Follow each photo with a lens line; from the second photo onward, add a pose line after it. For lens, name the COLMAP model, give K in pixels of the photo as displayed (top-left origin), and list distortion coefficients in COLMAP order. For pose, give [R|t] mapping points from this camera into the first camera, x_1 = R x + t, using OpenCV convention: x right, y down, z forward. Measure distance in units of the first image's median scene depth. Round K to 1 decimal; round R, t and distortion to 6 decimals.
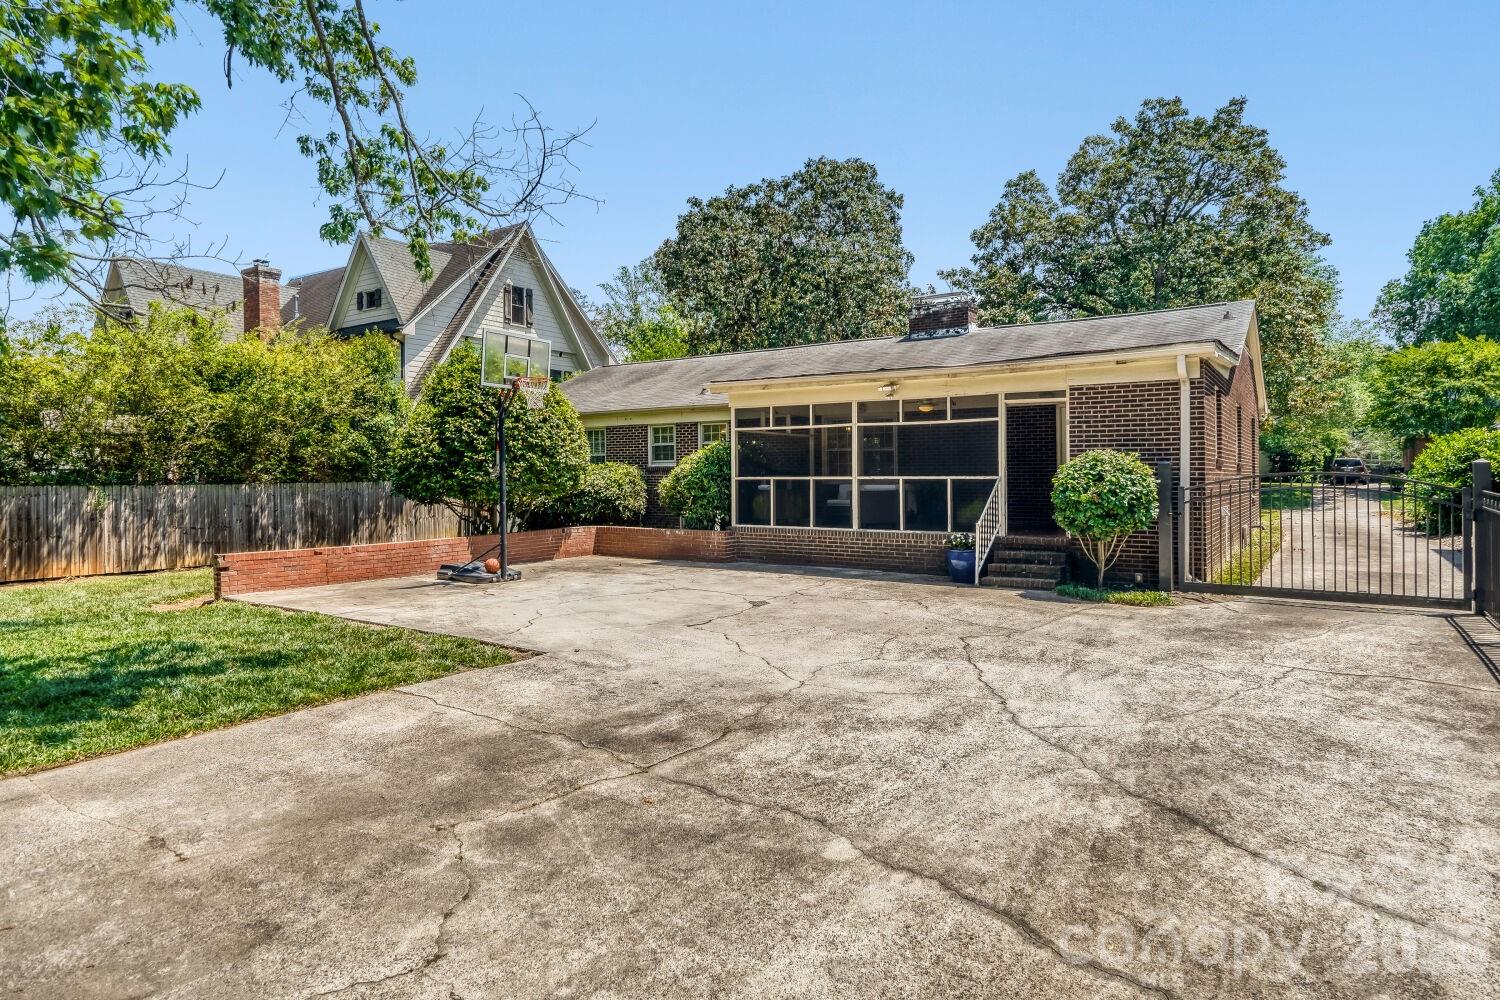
lens RADIAL K [[893.3, 0, 753.5], [0, 893.3, 487.1], [0, 0, 1]] dist [-0.006701, 0.000637]
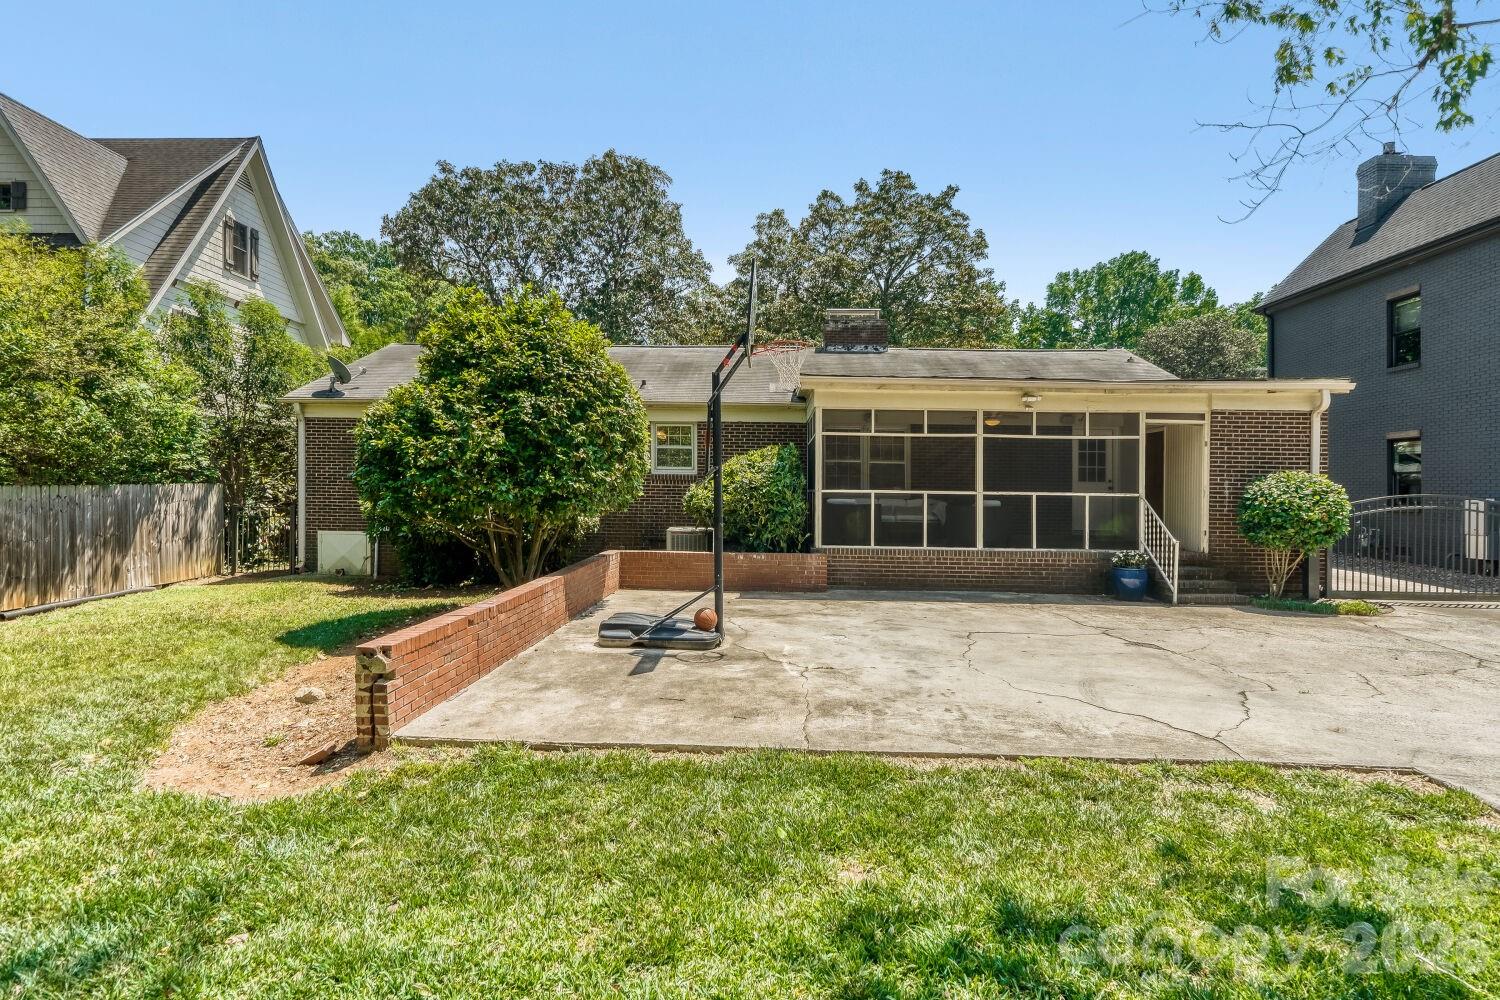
lens RADIAL K [[805.0, 0, 761.4], [0, 805.0, 471.5], [0, 0, 1]] dist [-0.007707, -0.000319]
pose [[0.834070, 0.026169, 0.551038, -0.446621], [-0.009785, 0.999419, -0.032652, -0.002262], [-0.551572, 0.021842, 0.833841, 0.359643]]
